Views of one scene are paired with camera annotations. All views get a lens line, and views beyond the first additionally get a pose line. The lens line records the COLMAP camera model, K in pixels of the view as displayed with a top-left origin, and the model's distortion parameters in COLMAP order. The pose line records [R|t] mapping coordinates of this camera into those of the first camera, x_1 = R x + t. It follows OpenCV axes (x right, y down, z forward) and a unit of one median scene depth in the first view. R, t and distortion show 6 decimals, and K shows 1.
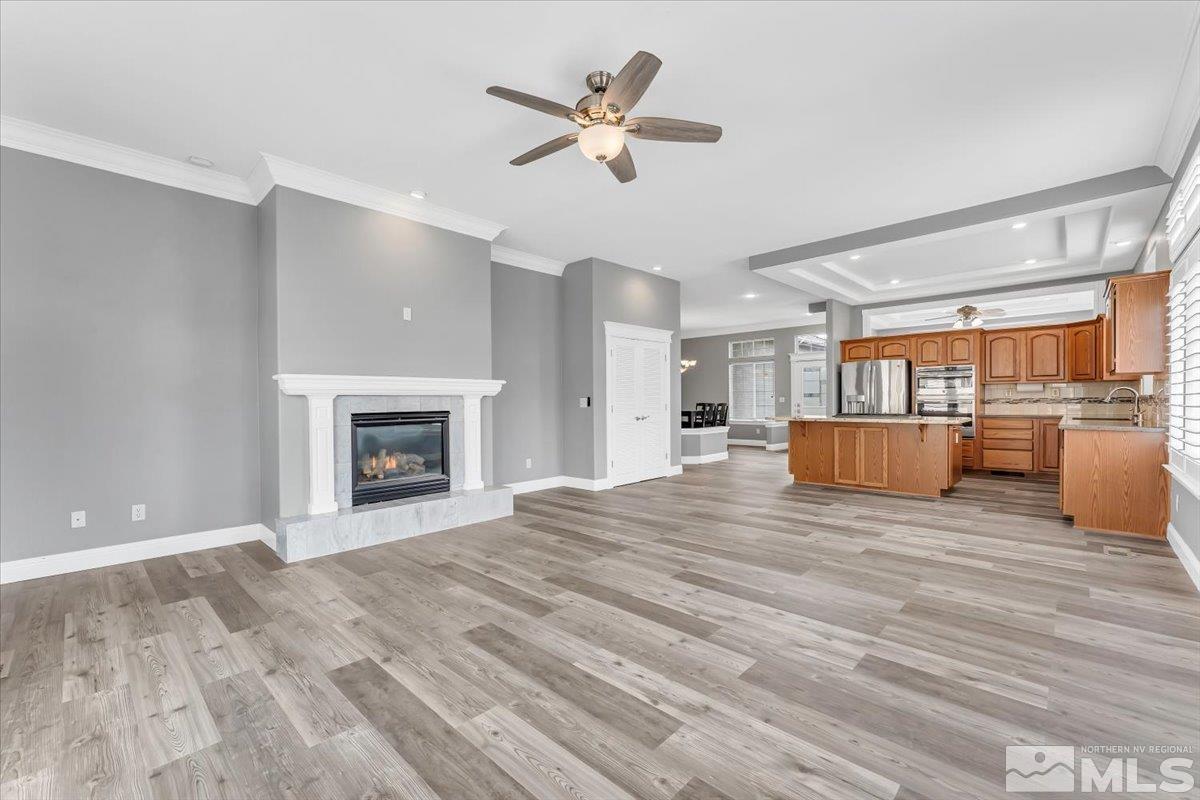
lens RADIAL K [[487.6, 0, 604.7], [0, 487.6, 399.1], [0, 0, 1]] dist [-0.000872, 0.000552]
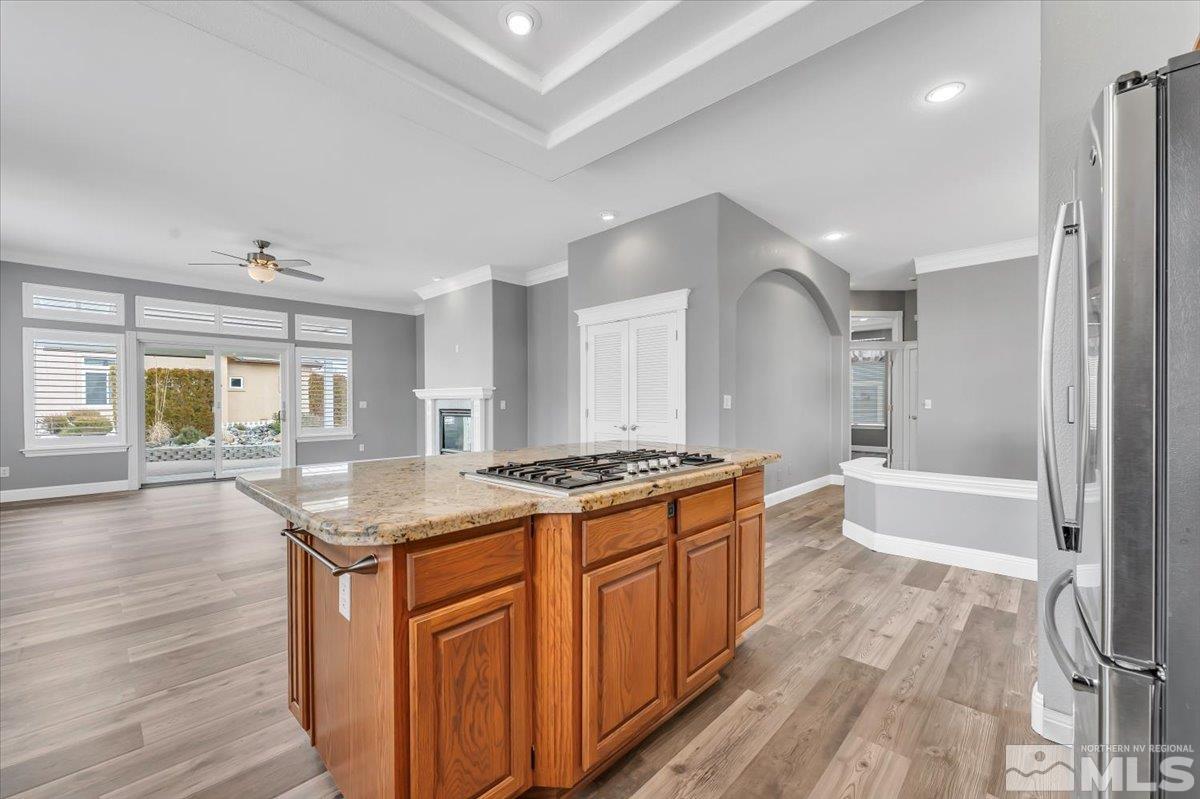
lens RADIAL K [[487.6, 0, 589.2], [0, 487.6, 402.7], [0, 0, 1]] dist [-0.000872, 0.000552]
pose [[-0.006704, 0.010973, -0.999917, 0.859672], [0.006501, 0.999919, 0.010930, -0.006545], [0.999956, -0.006428, -0.006774, 1.019903]]
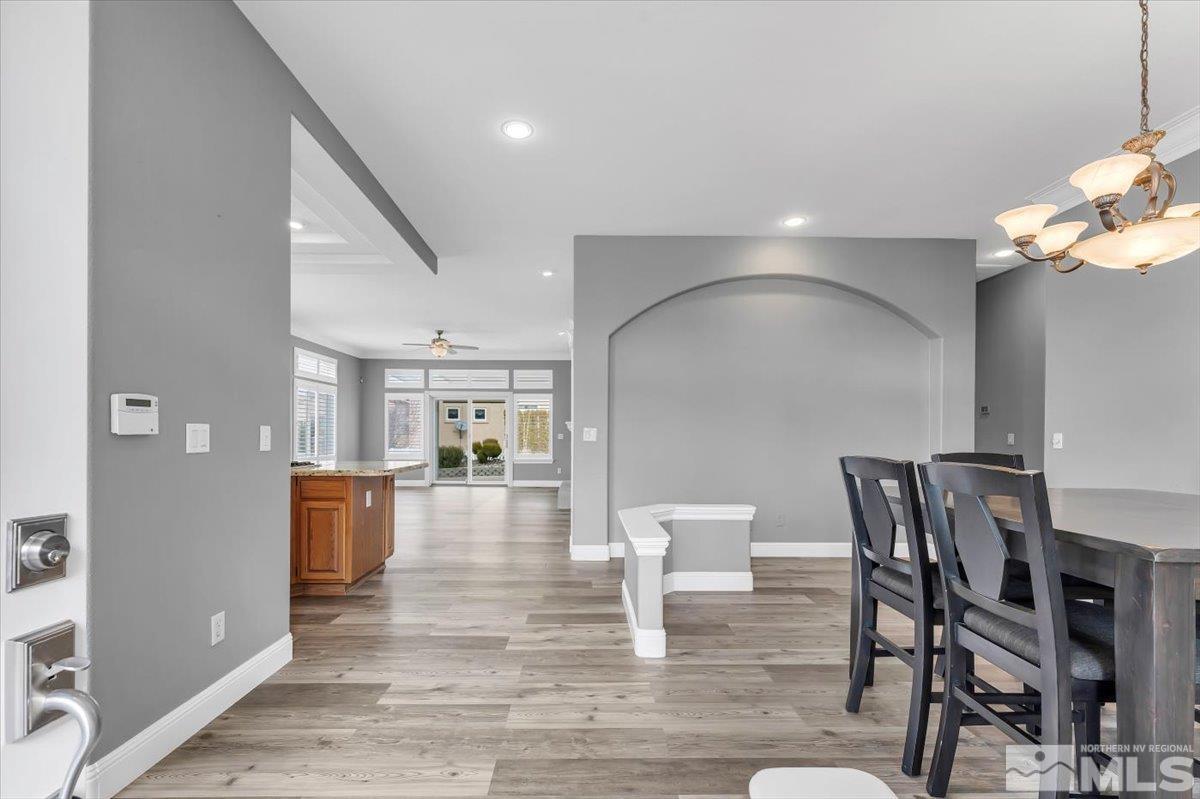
lens RADIAL K [[516.0, 0, 586.4], [0, 516.0, 434.4], [0, 0, 1]] dist [0.000889, 0.000147]
pose [[-0.719894, 0.004265, -0.694071, 0.695505], [0.004418, 0.999989, 0.001562, -0.000485], [0.694070, -0.001942, -0.719905, 1.732933]]
